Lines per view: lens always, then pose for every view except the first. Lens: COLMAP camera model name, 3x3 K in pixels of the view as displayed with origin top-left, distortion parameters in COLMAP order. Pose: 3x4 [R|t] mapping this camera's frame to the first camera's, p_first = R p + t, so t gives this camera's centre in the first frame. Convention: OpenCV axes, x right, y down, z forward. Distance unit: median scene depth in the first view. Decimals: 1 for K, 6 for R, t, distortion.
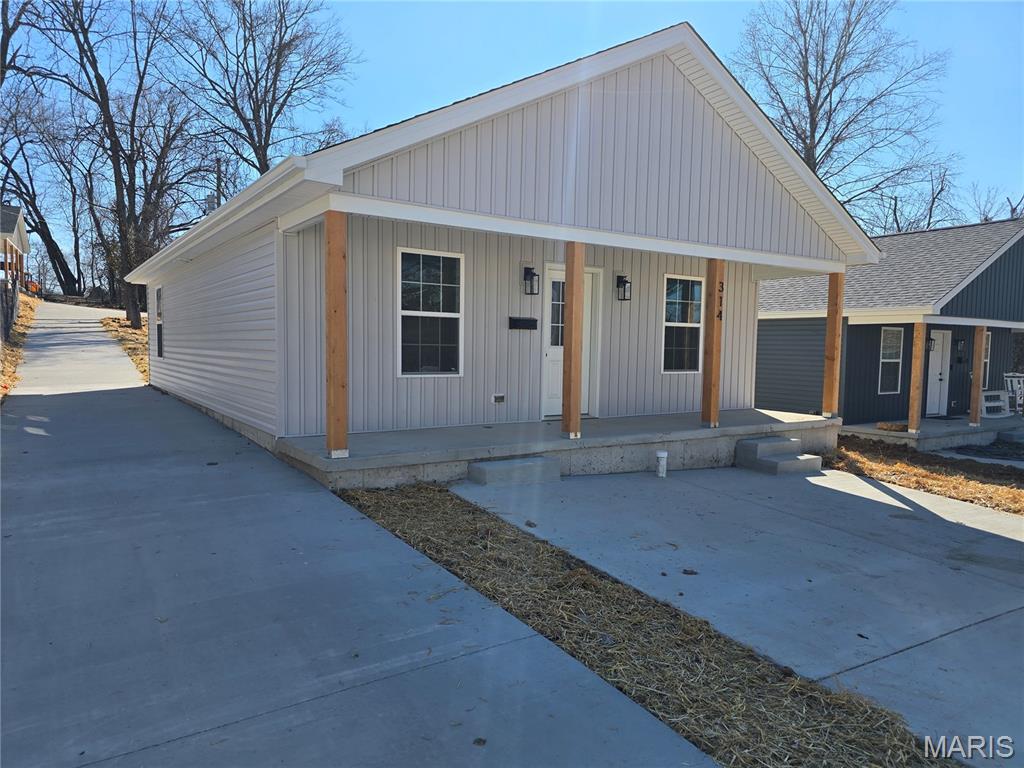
lens RADIAL K [[684.8, 0, 506.6], [0, 684.8, 387.1], [0, 0, 1]] dist [0.049597, -0.023922]
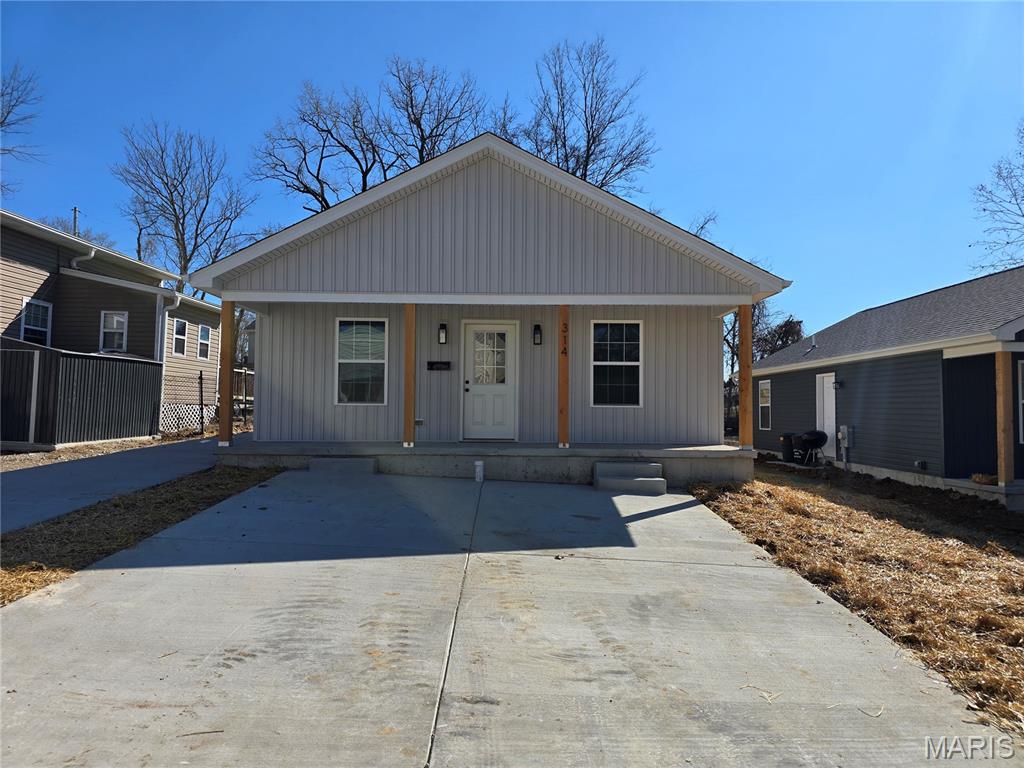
lens RADIAL K [[684.8, 0, 508.8], [0, 684.8, 380.5], [0, 0, 1]] dist [0.049597, -0.023922]
pose [[0.833584, -0.034080, -0.551340, 0.859698], [-0.028178, 0.994172, -0.104056, 0.067951], [0.551673, 0.102276, 0.827766, -0.011734]]
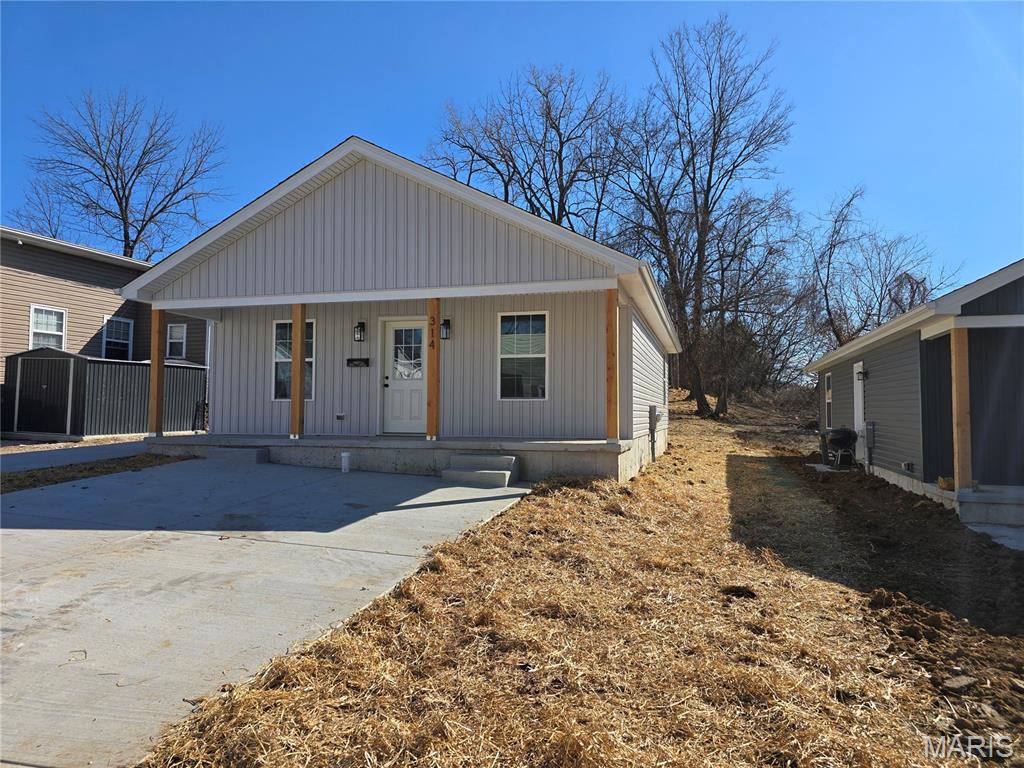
lens RADIAL K [[684.8, 0, 507.9], [0, 684.8, 382.1], [0, 0, 1]] dist [0.049597, -0.023922]
pose [[0.646297, -0.047883, -0.761582, 1.265952], [-0.040765, 0.994438, -0.097117, 0.067354], [0.761996, 0.093813, 0.640750, 0.350797]]
